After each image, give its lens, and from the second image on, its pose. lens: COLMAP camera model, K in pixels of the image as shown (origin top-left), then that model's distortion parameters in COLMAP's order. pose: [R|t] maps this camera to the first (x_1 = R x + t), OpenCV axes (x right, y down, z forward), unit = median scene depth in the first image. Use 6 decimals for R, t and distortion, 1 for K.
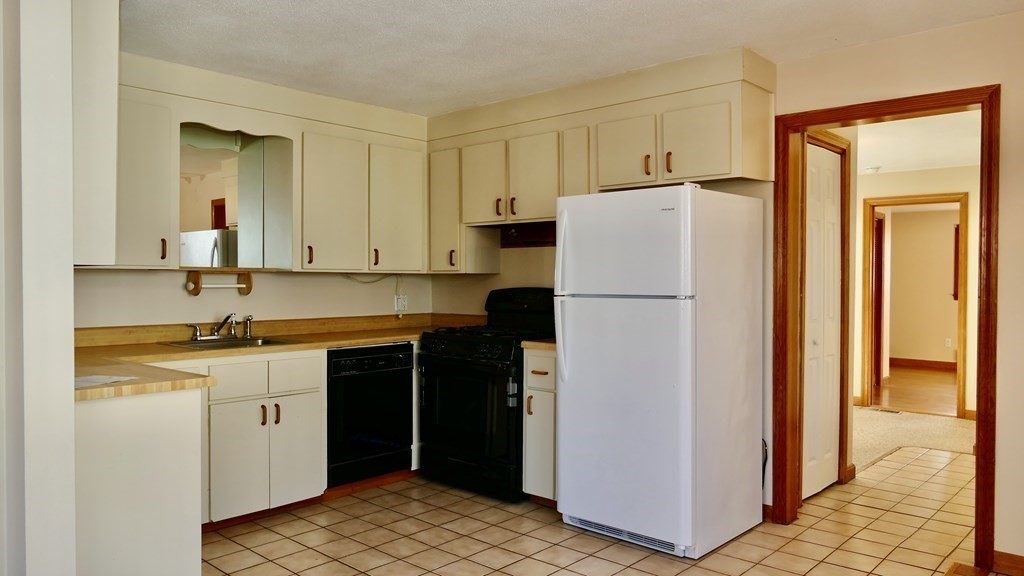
lens RADIAL K [[732.9, 0, 512.0], [0, 732.9, 288.0], [0, 0, 1]] dist [-0.006647, -0.001865]
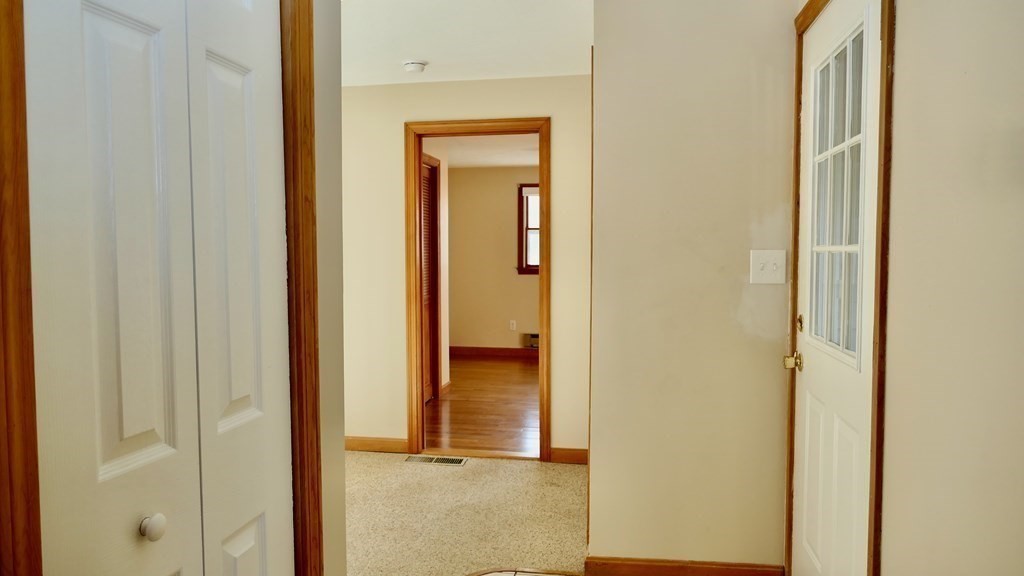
lens RADIAL K [[732.9, 0, 512.0], [0, 732.9, 288.0], [0, 0, 1]] dist [-0.006647, -0.001865]
pose [[0.848488, -0.036961, 0.527922, 0.367883], [0.015182, 0.998848, 0.045530, -0.013869], [-0.528996, -0.030617, 0.848072, 0.689878]]
